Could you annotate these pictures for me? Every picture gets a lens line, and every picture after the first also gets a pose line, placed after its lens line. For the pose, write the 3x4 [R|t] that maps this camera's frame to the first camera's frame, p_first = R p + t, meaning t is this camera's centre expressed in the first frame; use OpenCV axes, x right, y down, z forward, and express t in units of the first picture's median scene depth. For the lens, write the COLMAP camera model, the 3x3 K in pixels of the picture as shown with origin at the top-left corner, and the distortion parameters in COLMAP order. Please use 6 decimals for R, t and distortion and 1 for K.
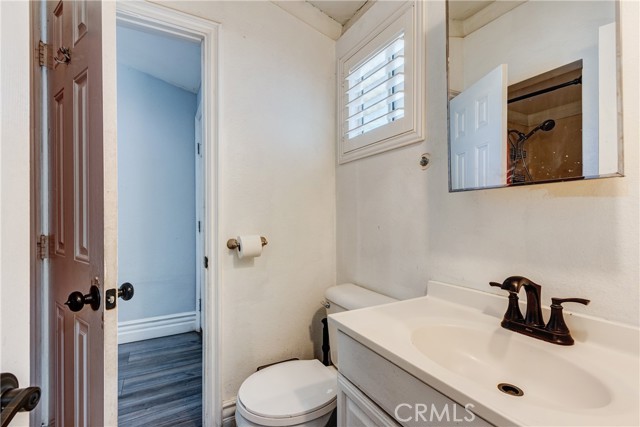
lens RADIAL K [[292.4, 0, 319.8], [0, 292.4, 216.3], [0, 0, 1]] dist [0.003809, 0.000060]
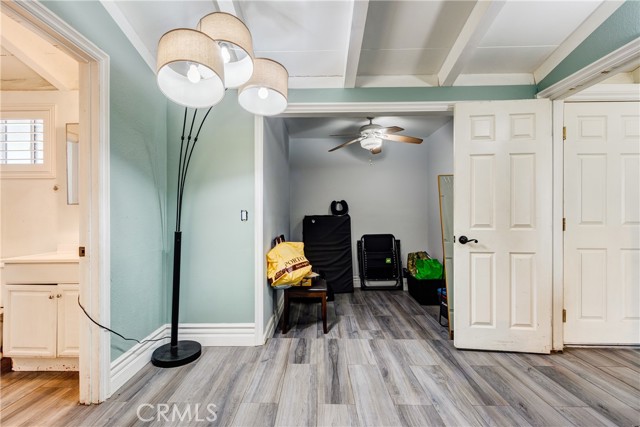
lens RADIAL K [[292.4, 0, 319.7], [0, 292.4, 215.0], [0, 0, 1]] dist [0.003809, 0.000060]
pose [[0.472687, -0.000090, 0.881230, -0.639207], [-0.001867, 0.999998, 0.001103, 0.018712], [-0.881228, -0.002167, 0.472686, -1.767816]]
